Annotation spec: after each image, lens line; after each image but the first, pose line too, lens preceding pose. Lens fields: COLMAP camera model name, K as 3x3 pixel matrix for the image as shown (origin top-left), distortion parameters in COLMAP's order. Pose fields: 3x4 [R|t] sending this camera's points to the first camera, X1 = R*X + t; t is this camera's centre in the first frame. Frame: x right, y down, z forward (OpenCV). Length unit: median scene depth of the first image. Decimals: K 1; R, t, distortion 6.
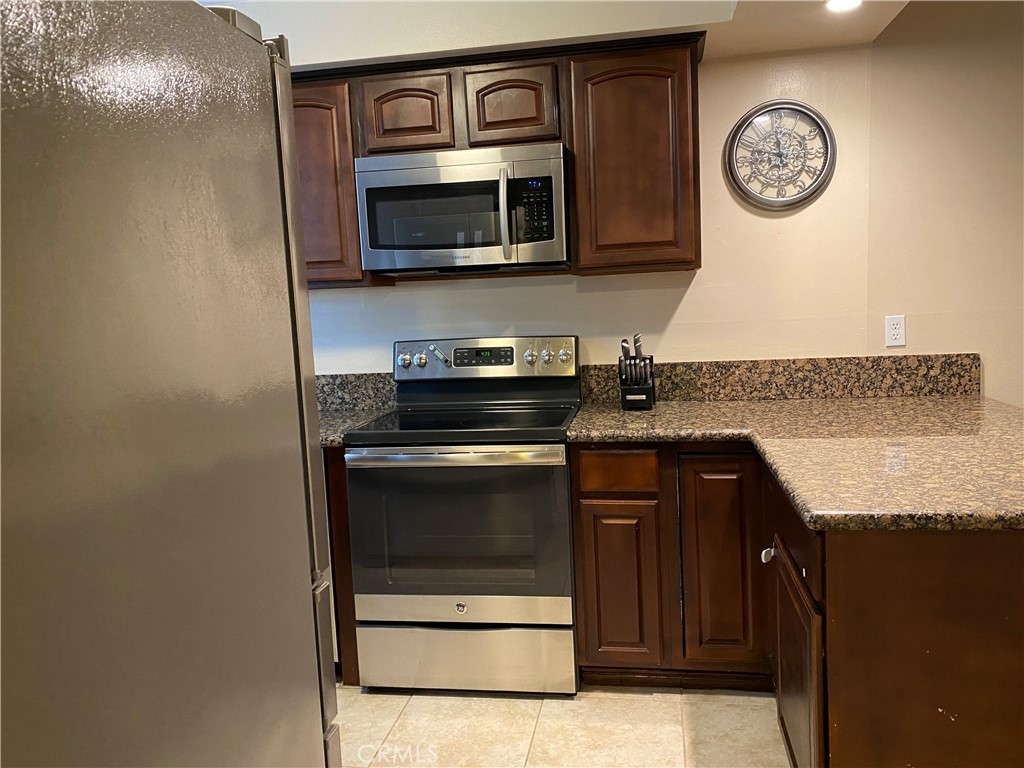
lens RADIAL K [[785.3, 0, 510.6], [0, 785.3, 383.4], [0, 0, 1]] dist [0.035907, -0.008403]
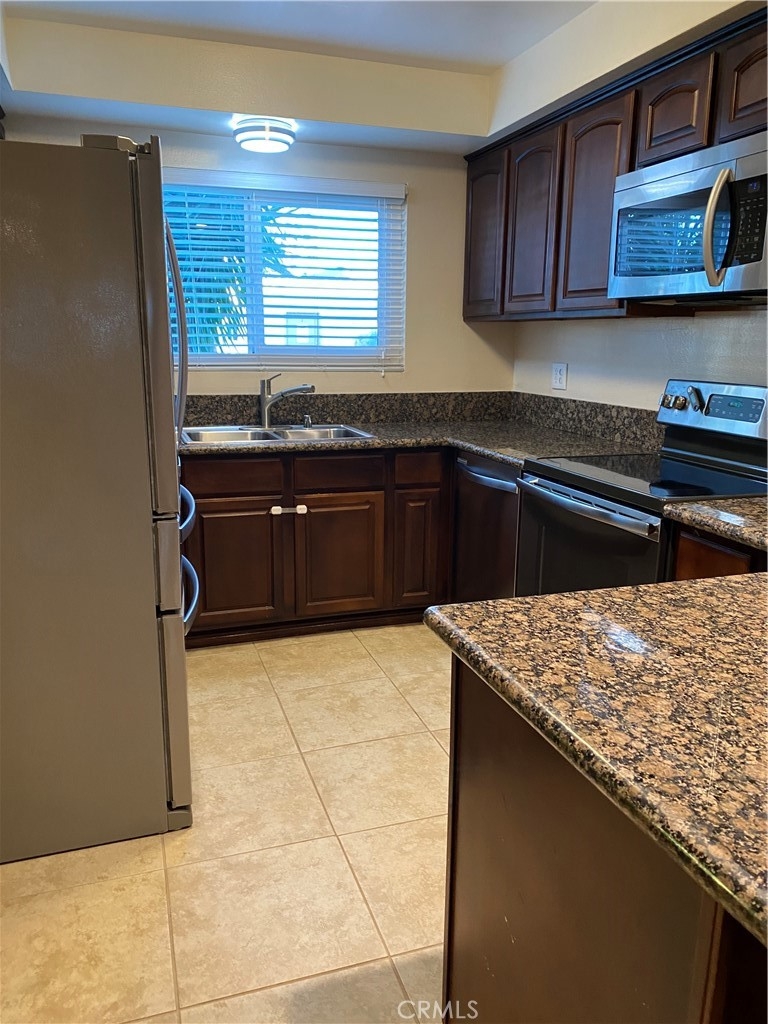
lens RADIAL K [[785.3, 0, 377.9], [0, 785.3, 512.0], [0, 0, 1]] dist [0.035907, -0.008403]
pose [[0.452654, 0.247500, -0.856650, 0.540153], [-0.131393, 0.968733, 0.210455, -0.054395], [0.881953, 0.017295, 0.471021, 0.283844]]
